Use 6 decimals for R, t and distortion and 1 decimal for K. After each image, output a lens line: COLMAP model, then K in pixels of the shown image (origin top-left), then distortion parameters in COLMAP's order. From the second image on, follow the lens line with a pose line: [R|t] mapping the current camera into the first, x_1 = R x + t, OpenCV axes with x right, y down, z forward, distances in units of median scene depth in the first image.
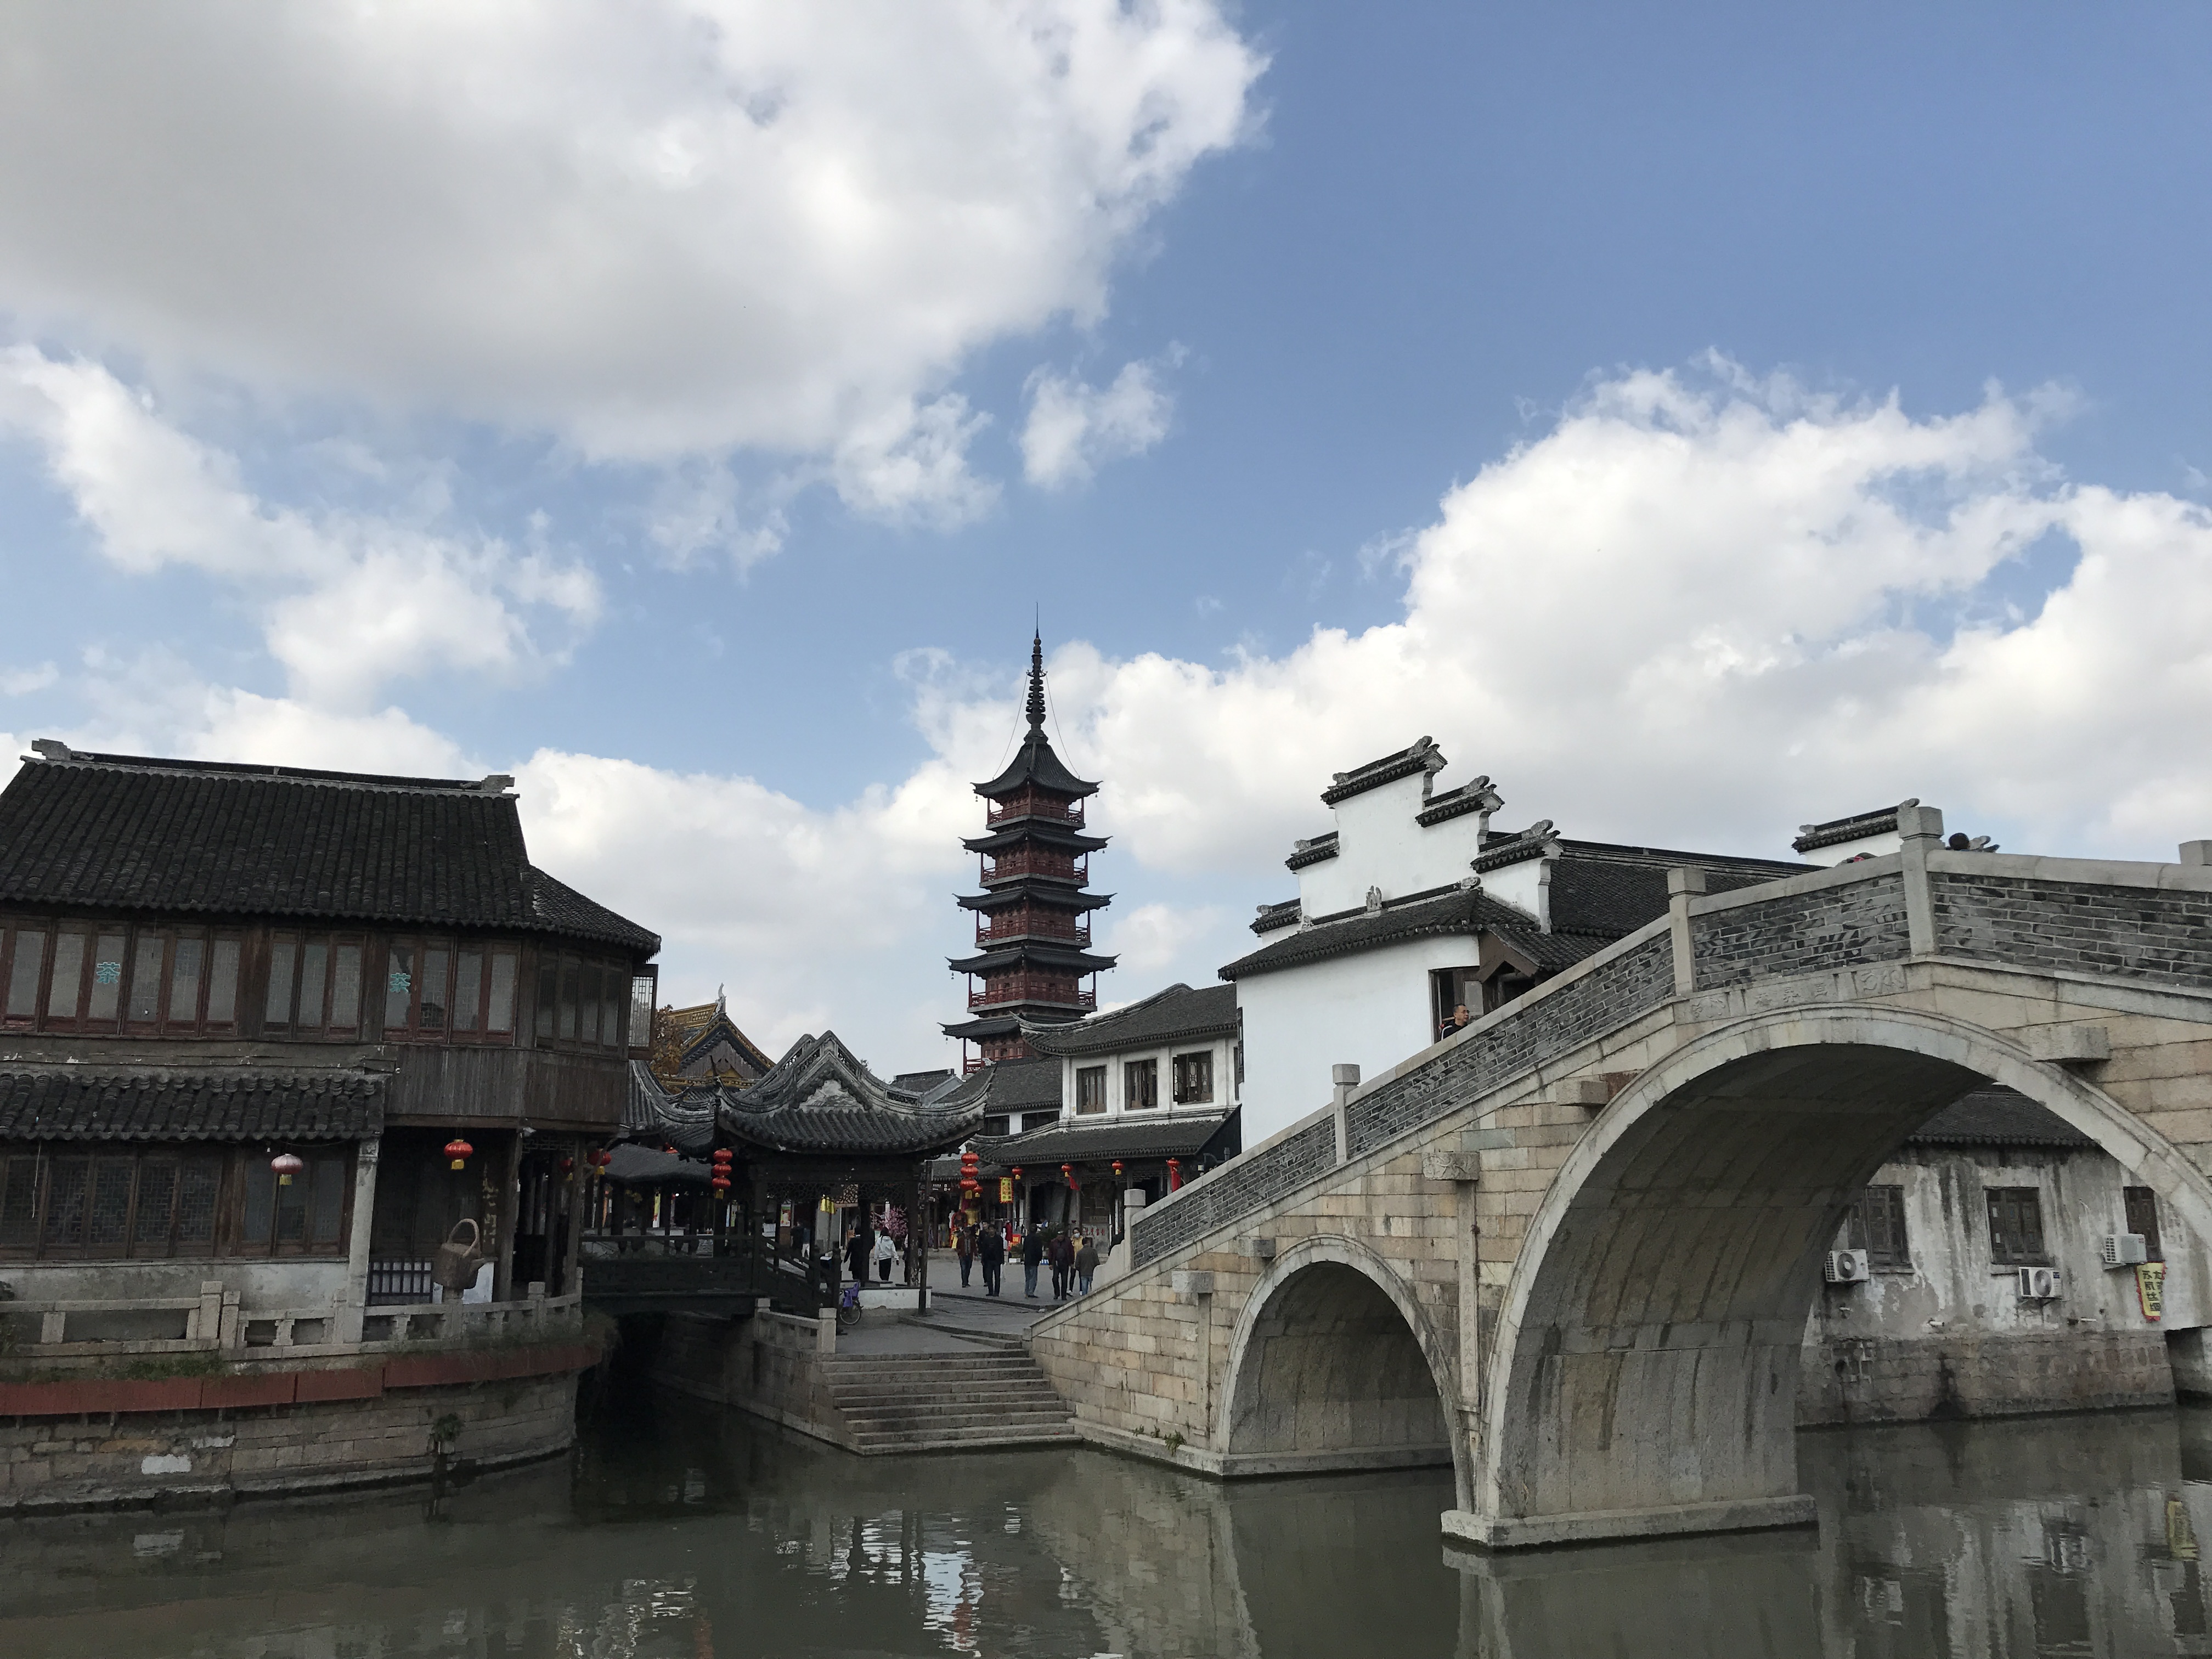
lens RADIAL K [[1796.2, 0, 1106.0], [0, 1796.2, 829.5], [0, 0, 1]] dist [0.031838, -0.006421]
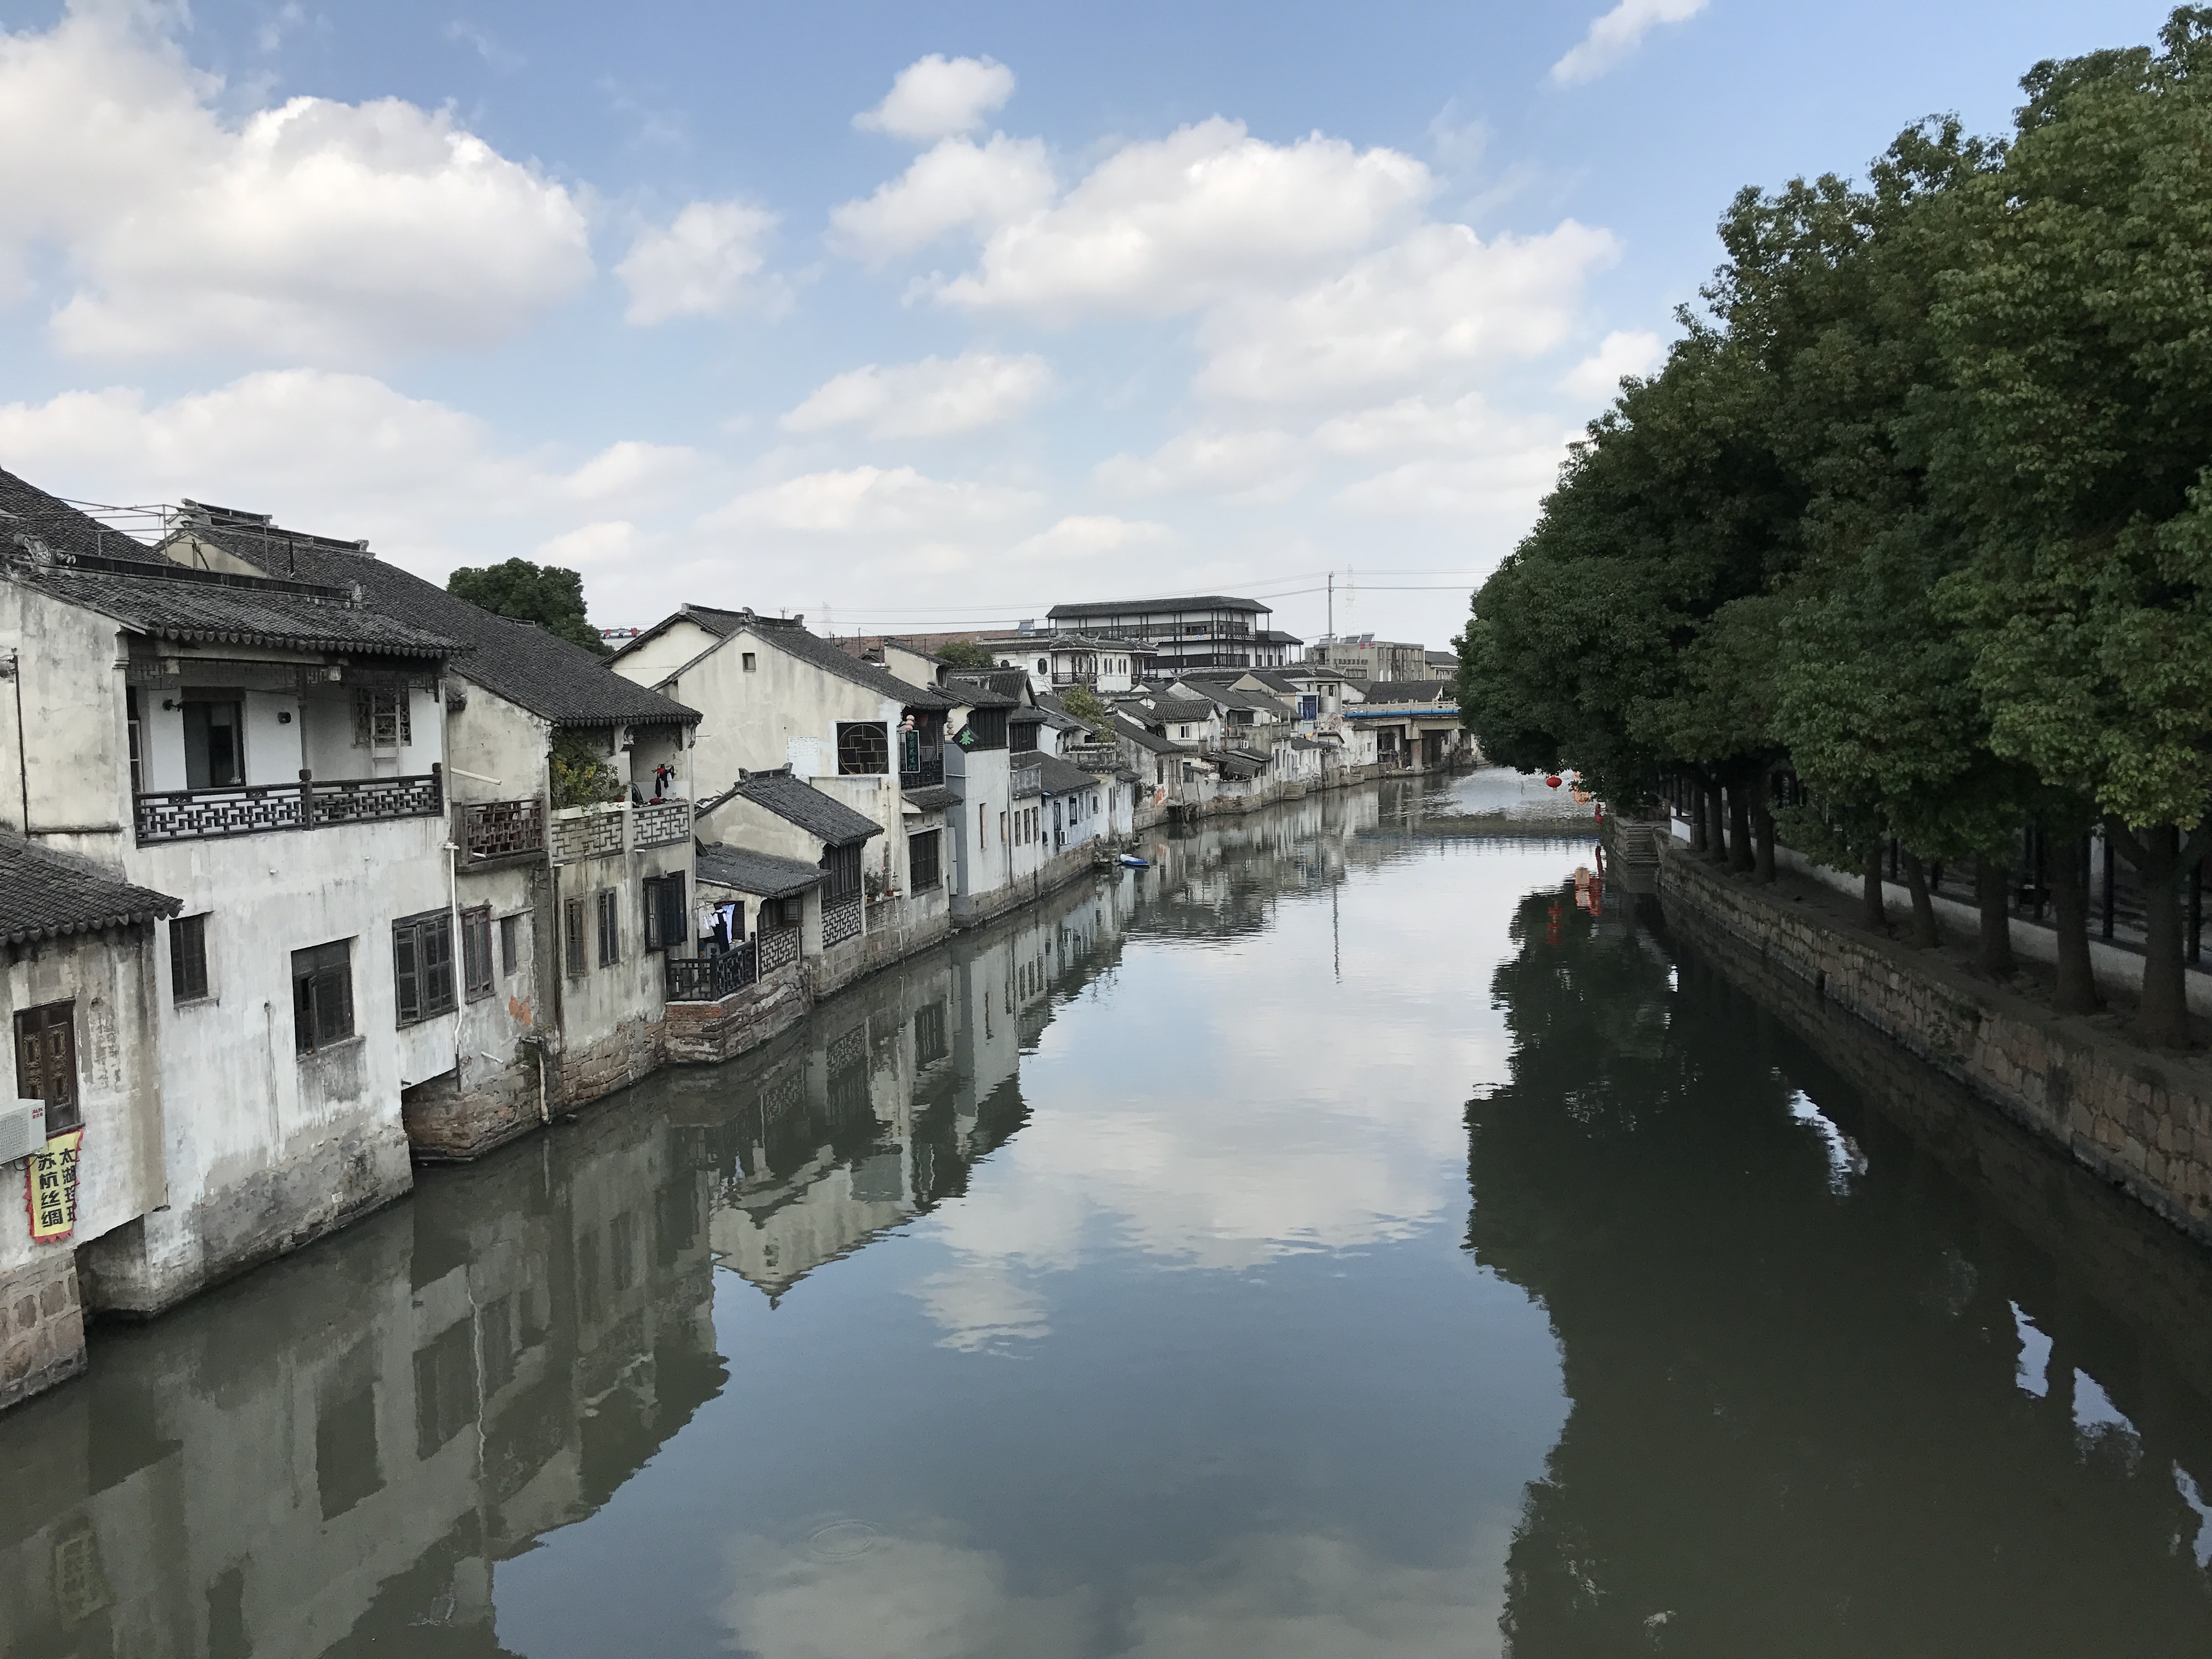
lens RADIAL K [[1796.2, 0, 1106.0], [0, 1796.2, 829.5], [0, 0, 1]] dist [0.031838, -0.006421]
pose [[0.568697, -0.066509, 0.819854, 0.311770], [-0.163606, 0.967664, 0.191986, -0.006766], [-0.806112, -0.243315, 0.539426, 0.471660]]
